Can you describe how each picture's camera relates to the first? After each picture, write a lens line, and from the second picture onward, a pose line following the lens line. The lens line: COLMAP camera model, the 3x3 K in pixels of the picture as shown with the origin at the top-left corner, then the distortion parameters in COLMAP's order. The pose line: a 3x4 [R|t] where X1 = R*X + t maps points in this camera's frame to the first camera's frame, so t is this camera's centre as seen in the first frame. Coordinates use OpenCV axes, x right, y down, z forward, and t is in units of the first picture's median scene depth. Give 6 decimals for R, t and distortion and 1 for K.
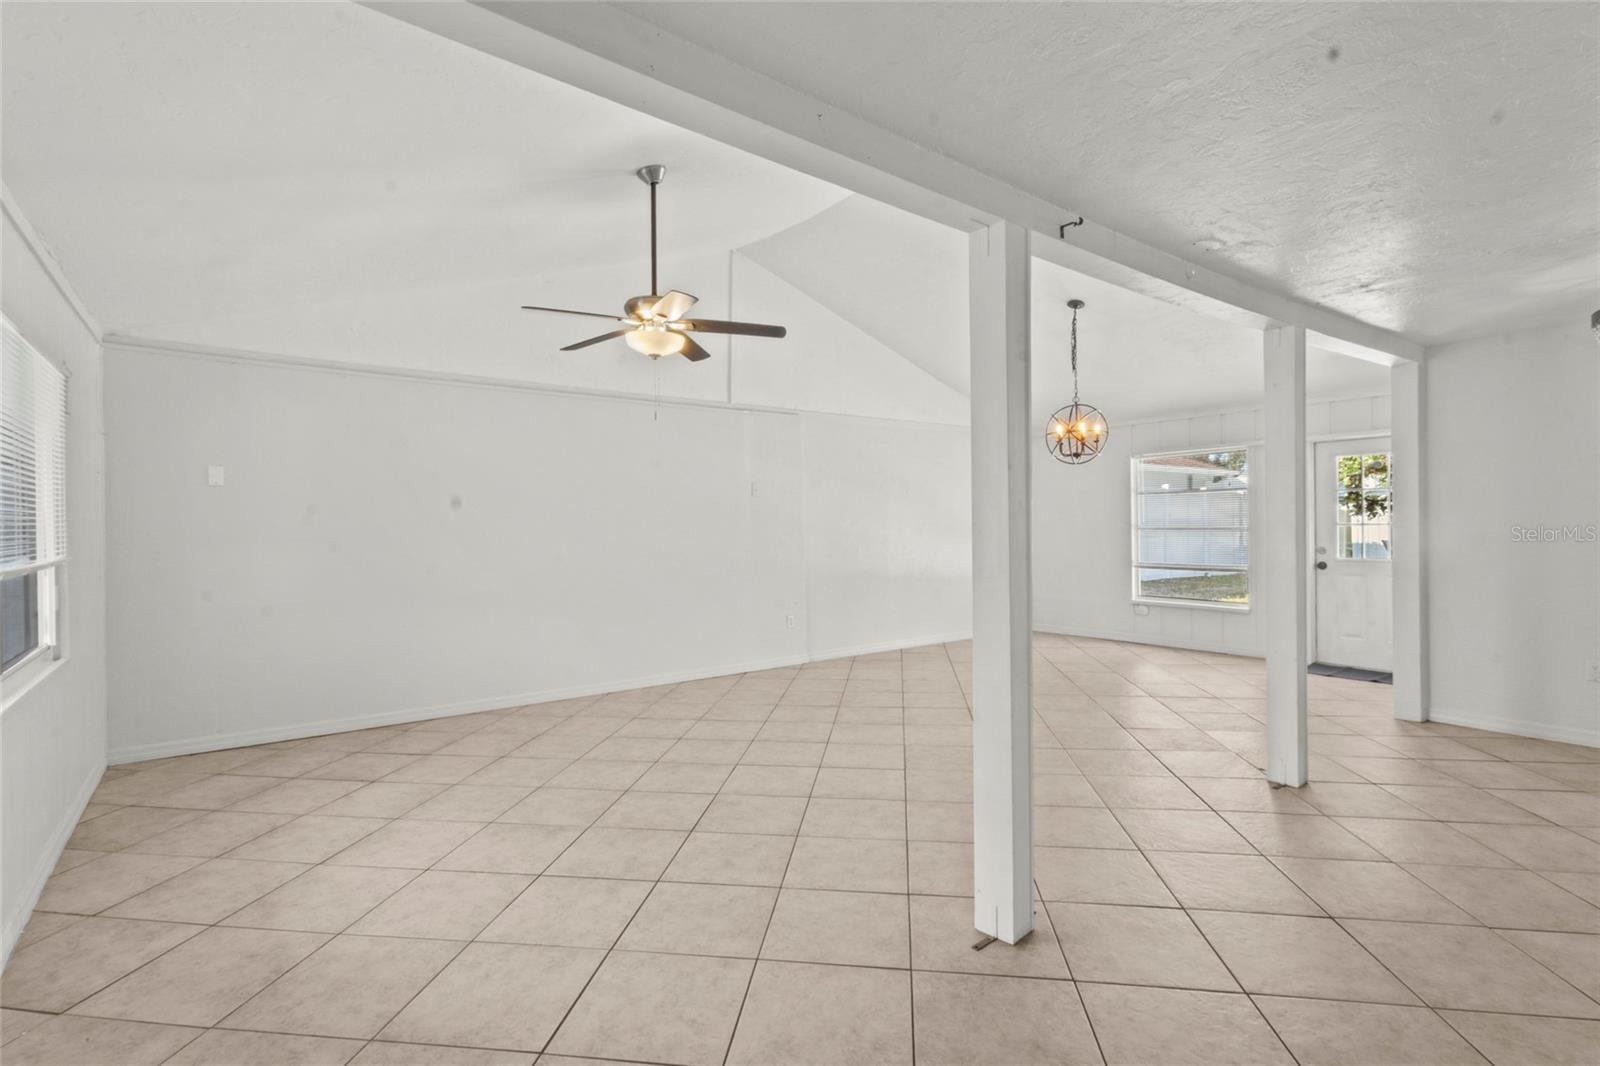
lens RADIAL K [[737.8, 0, 795.4], [0, 737.8, 532.8], [0, 0, 1]] dist [0.002973, 0.000023]
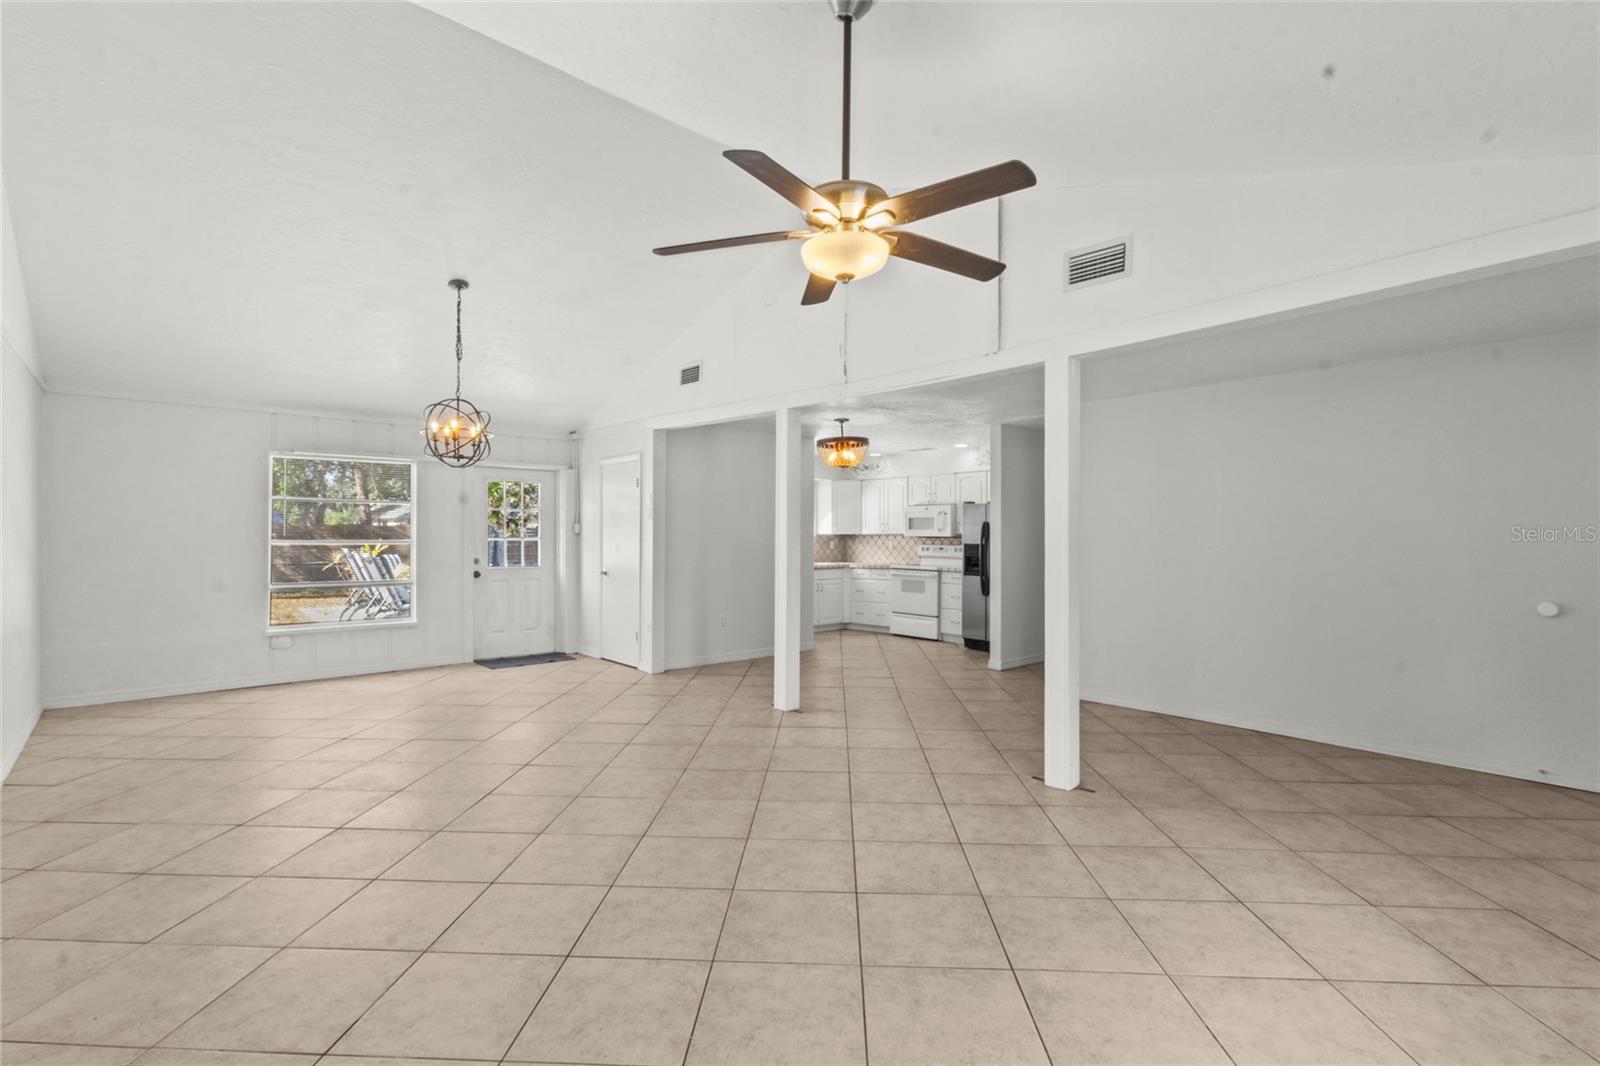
lens RADIAL K [[737.8, 0, 789.6], [0, 737.8, 535.8], [0, 0, 1]] dist [0.002973, 0.000023]
pose [[-0.069607, 0.009181, 0.997532, -1.063718], [0.006032, 0.999943, -0.008782, -0.005826], [-0.997556, 0.005406, -0.069659, 1.390252]]
